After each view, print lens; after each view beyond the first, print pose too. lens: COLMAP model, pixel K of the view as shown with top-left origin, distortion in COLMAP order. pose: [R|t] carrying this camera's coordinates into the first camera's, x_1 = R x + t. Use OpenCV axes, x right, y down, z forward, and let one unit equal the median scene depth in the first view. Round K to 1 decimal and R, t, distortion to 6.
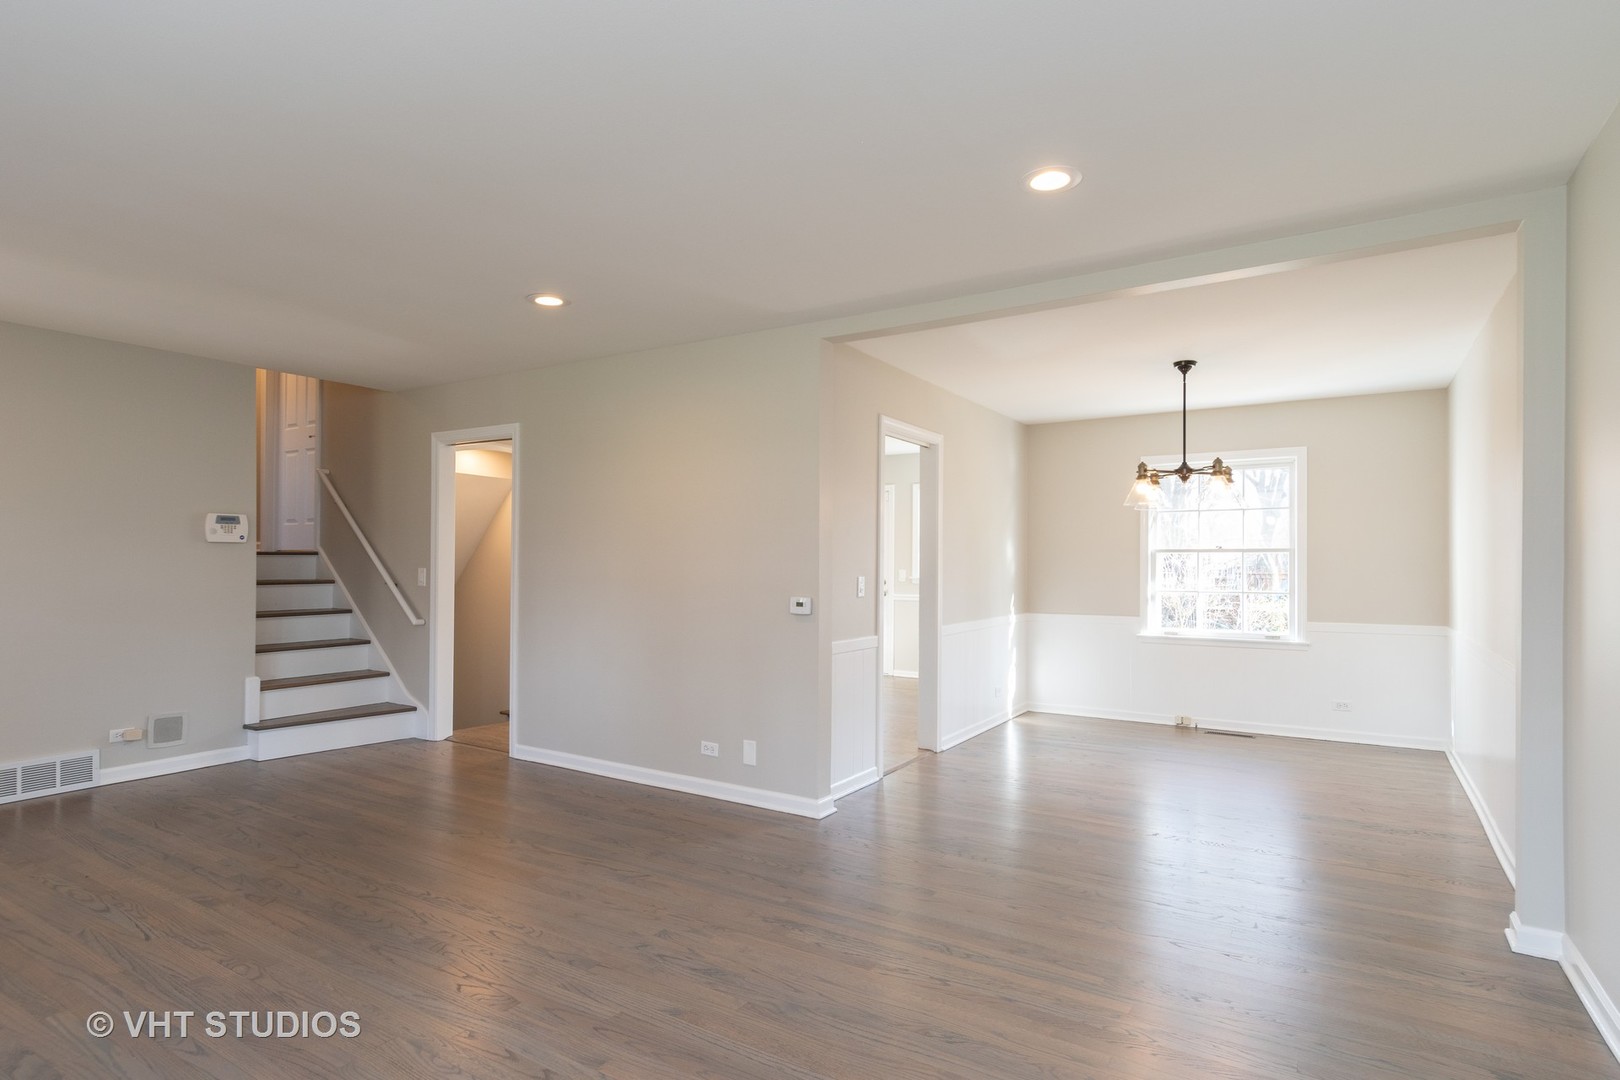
lens RADIAL K [[848.3, 0, 816.0], [0, 848.3, 549.0], [0, 0, 1]] dist [0.018920, -0.000963]
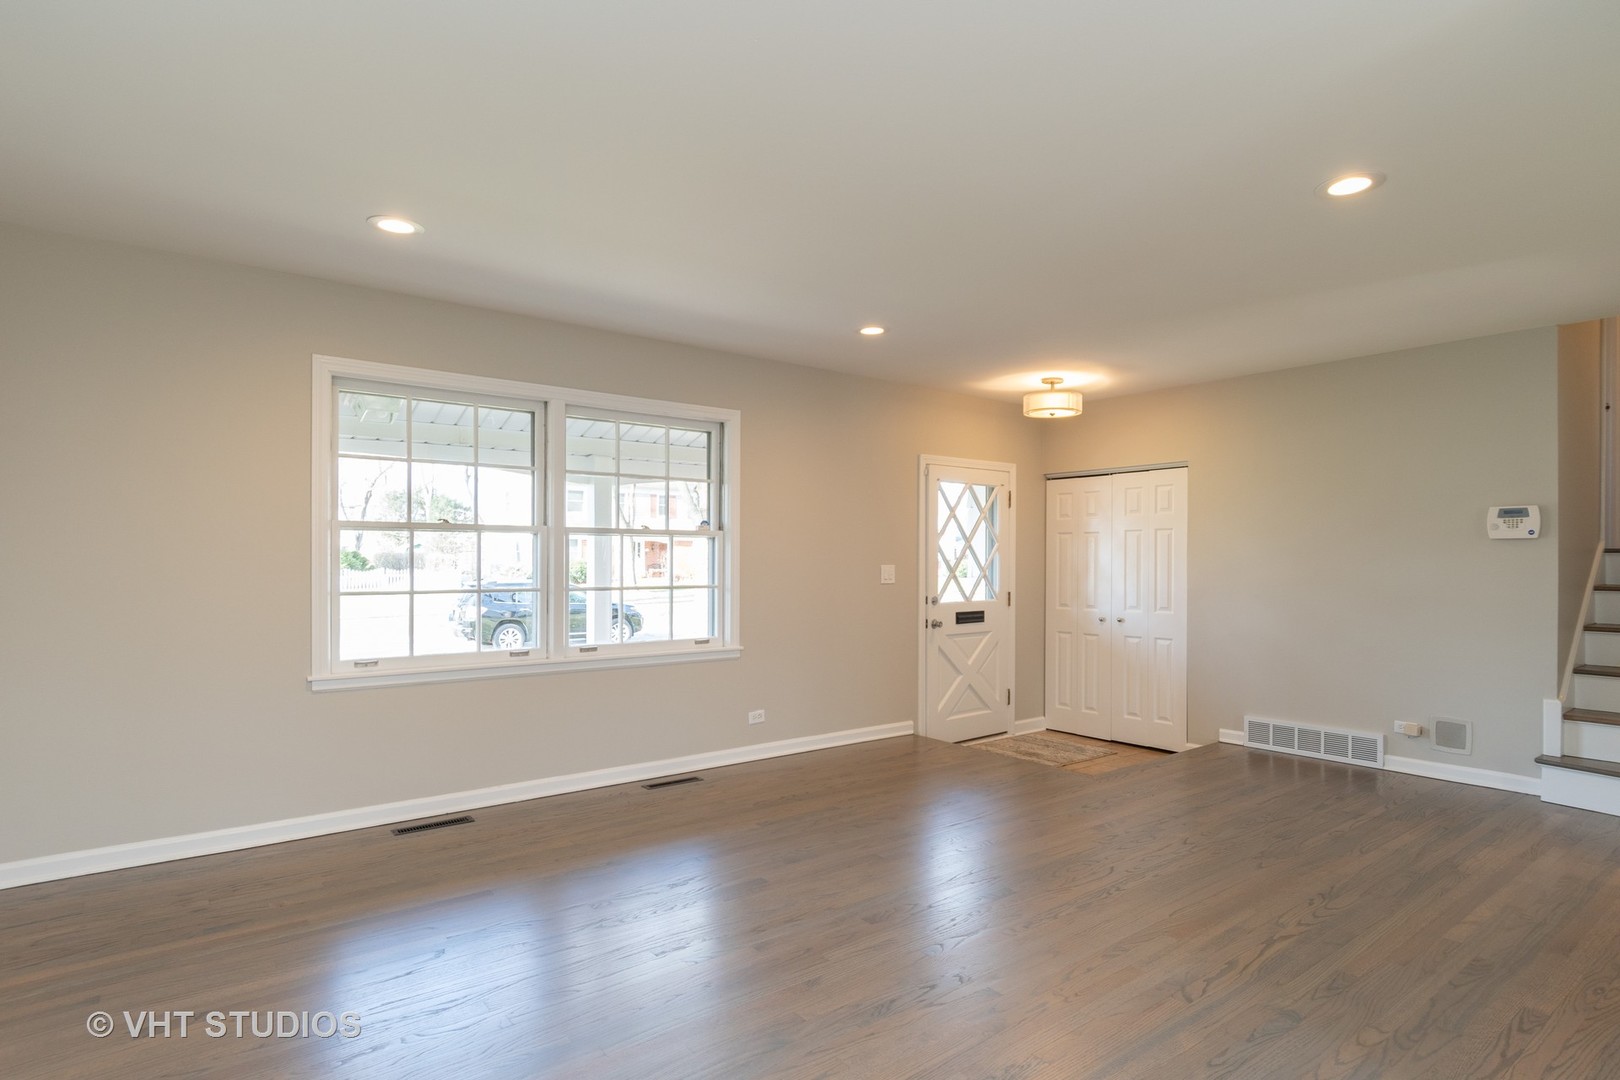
lens RADIAL K [[848.3, 0, 812.4], [0, 848.3, 555.1], [0, 0, 1]] dist [0.018920, -0.000963]
pose [[-0.344988, -0.012813, -0.938520, 0.412121], [0.014943, 0.999705, -0.019141, 0.016358], [0.938488, -0.020627, -0.344694, 0.678845]]
